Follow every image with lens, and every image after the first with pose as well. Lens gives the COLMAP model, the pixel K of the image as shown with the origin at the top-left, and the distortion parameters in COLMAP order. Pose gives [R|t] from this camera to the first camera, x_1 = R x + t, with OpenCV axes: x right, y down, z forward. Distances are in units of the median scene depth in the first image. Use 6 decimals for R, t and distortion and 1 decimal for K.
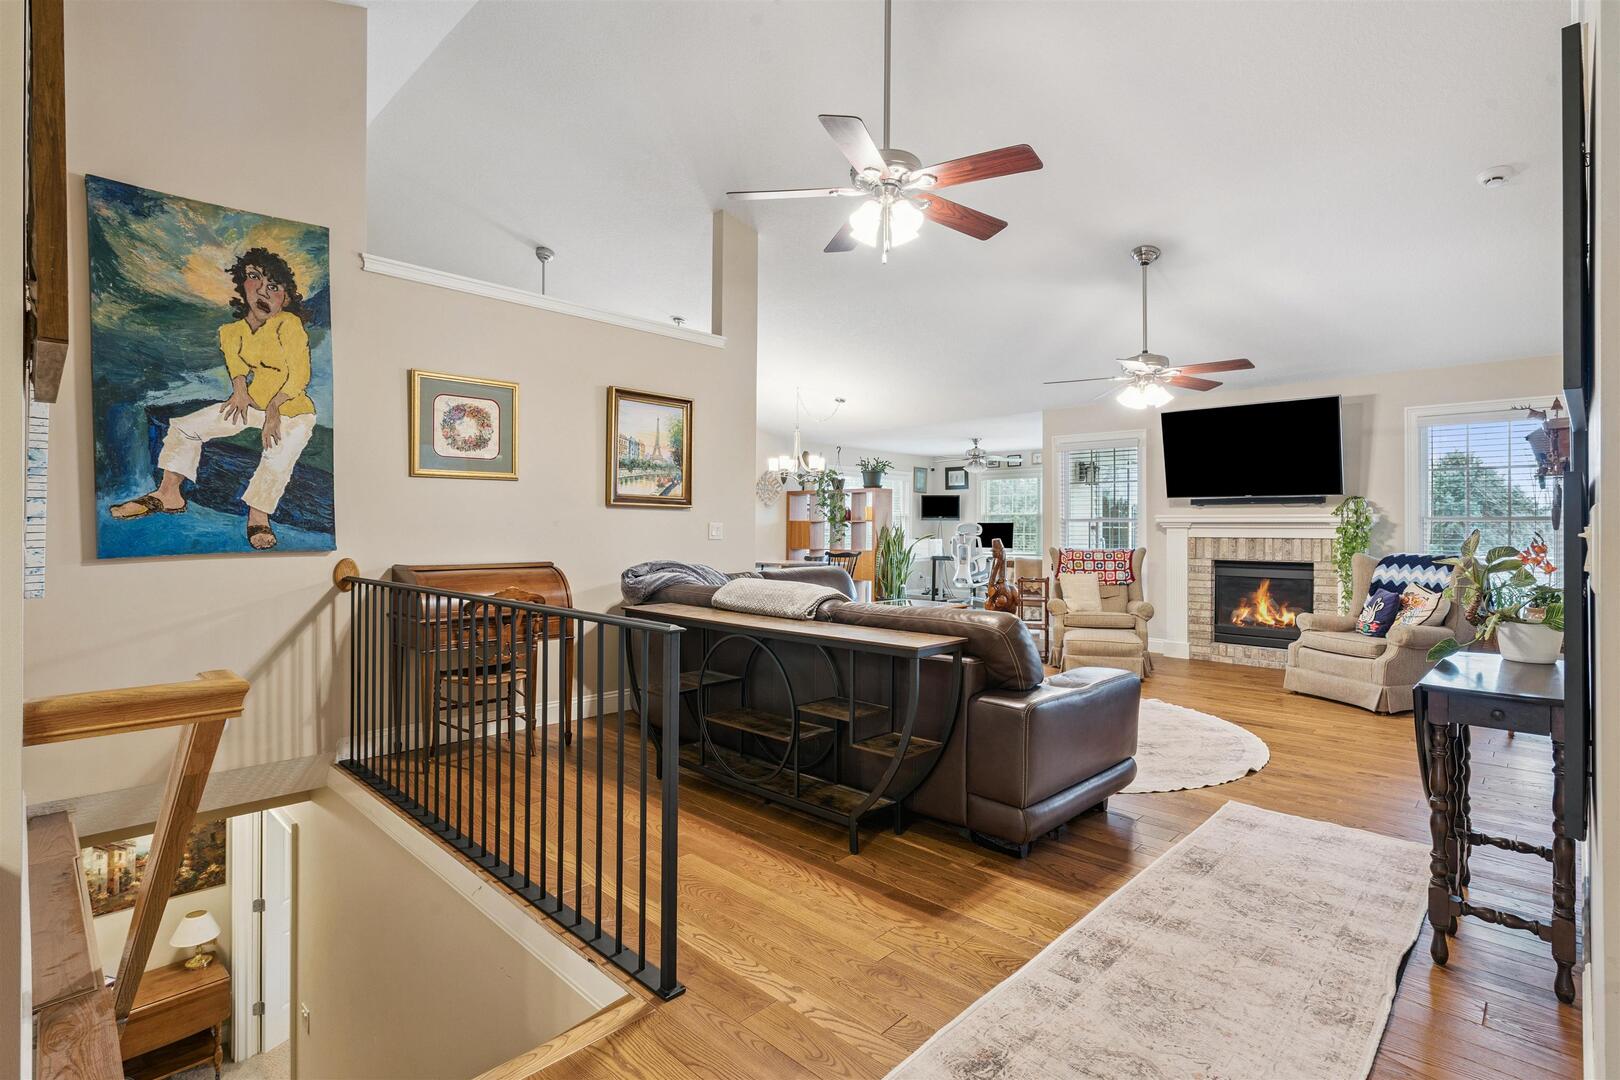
lens RADIAL K [[771.8, 0, 818.5], [0, 771.8, 530.1], [0, 0, 1]] dist [-0.002566, 0.000743]
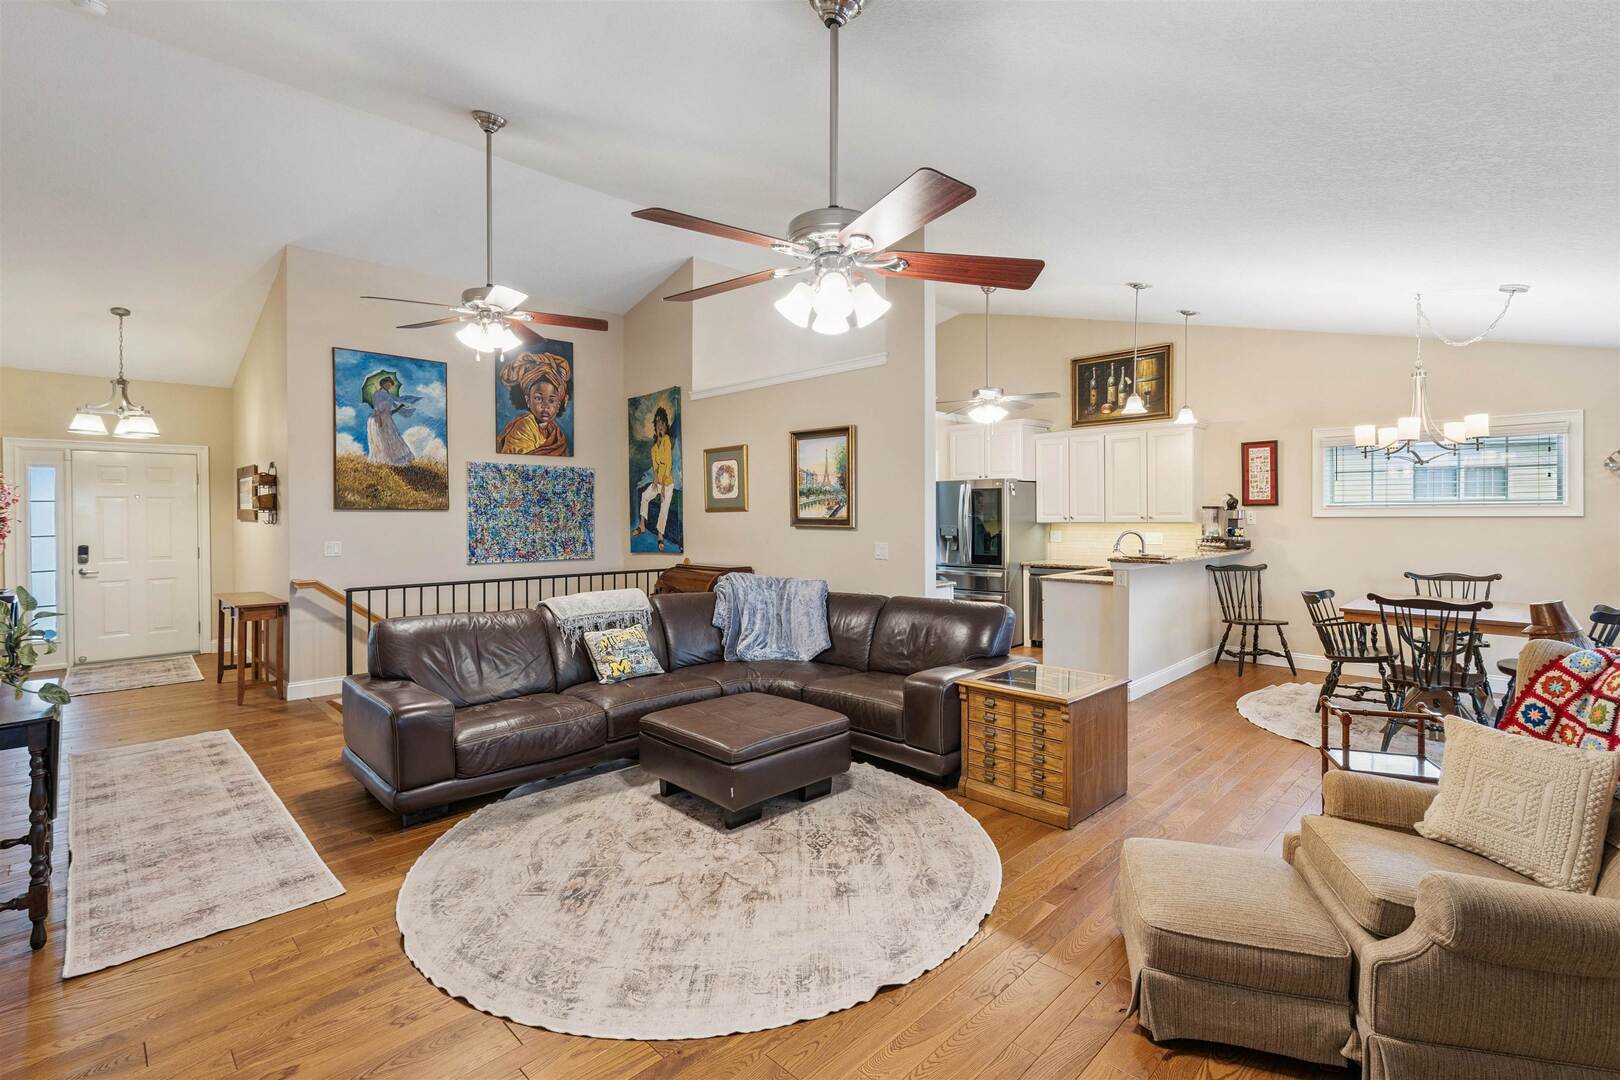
lens RADIAL K [[738.3, 0, 808.6], [0, 738.3, 527.8], [0, 0, 1]] dist [0.003438, 0.000182]
pose [[-0.020941, 0.010954, -0.999721, 1.044978], [0.001361, 0.999939, 0.010928, -0.049959], [0.999780, -0.001132, -0.020955, 1.191615]]
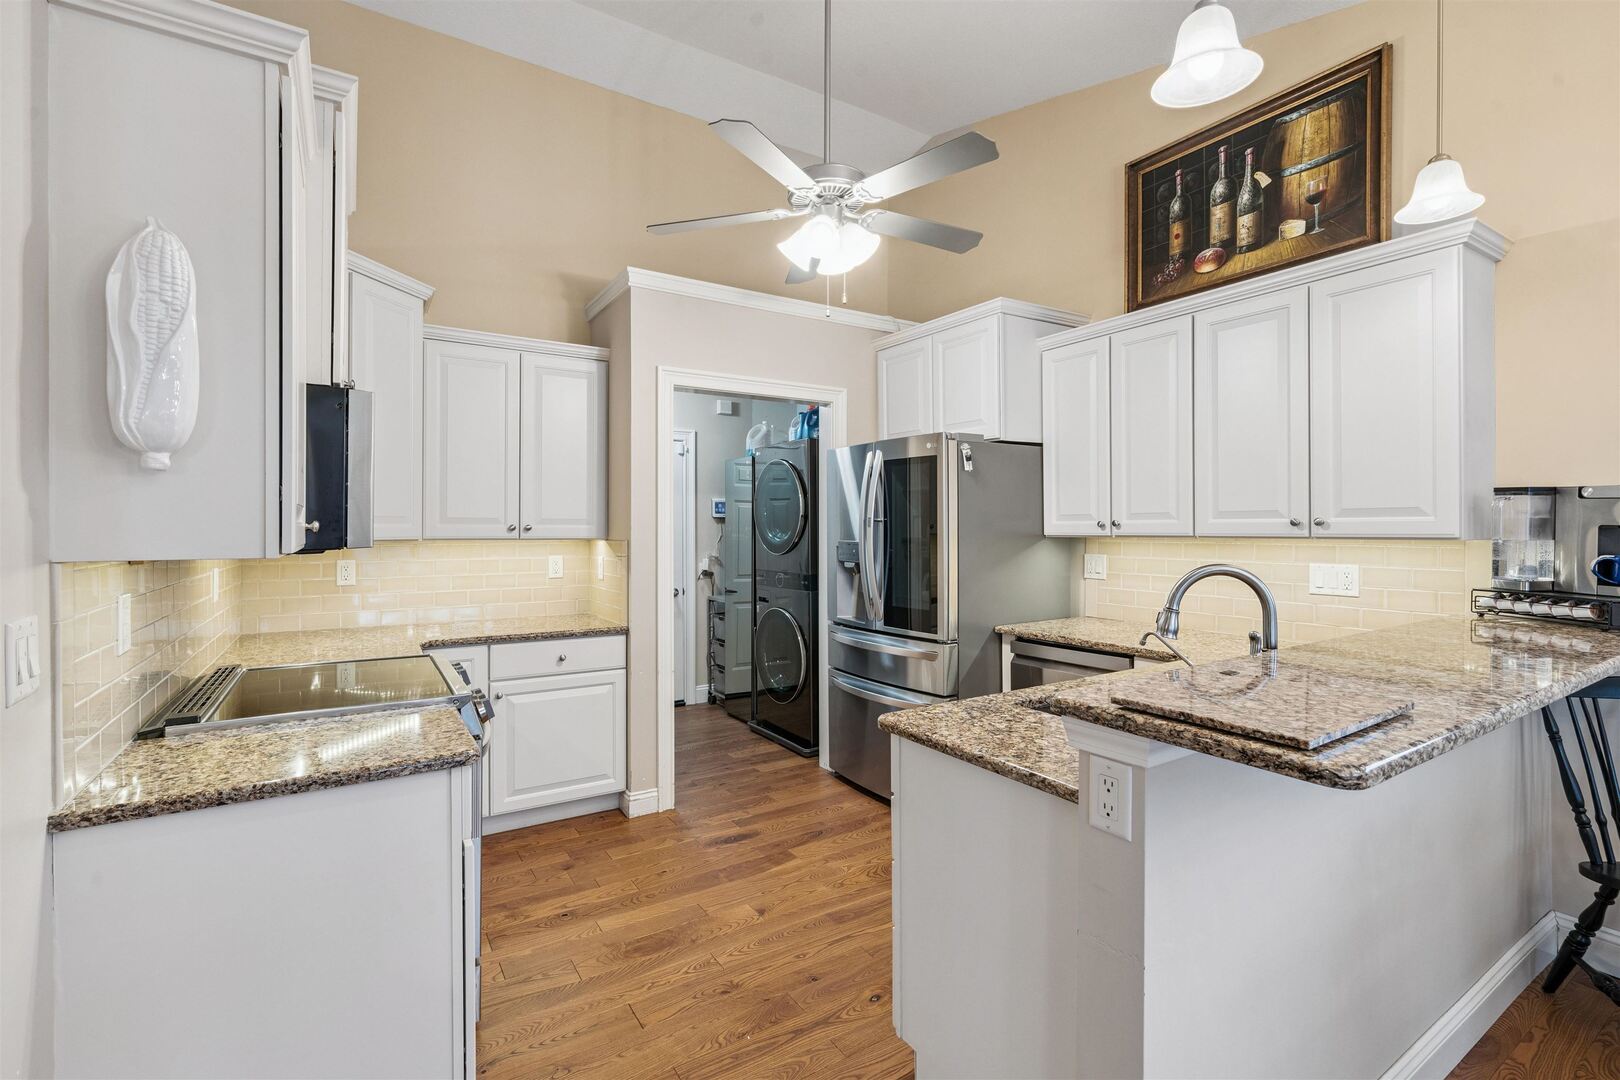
lens RADIAL K [[738.3, 0, 804.1], [0, 738.3, 526.0], [0, 0, 1]] dist [0.003438, 0.000182]
pose [[-0.262355, -0.013092, -0.964883, 0.083400], [-0.007465, 0.999906, -0.011538, -0.042217], [0.964943, 0.004176, -0.262428, 1.666129]]
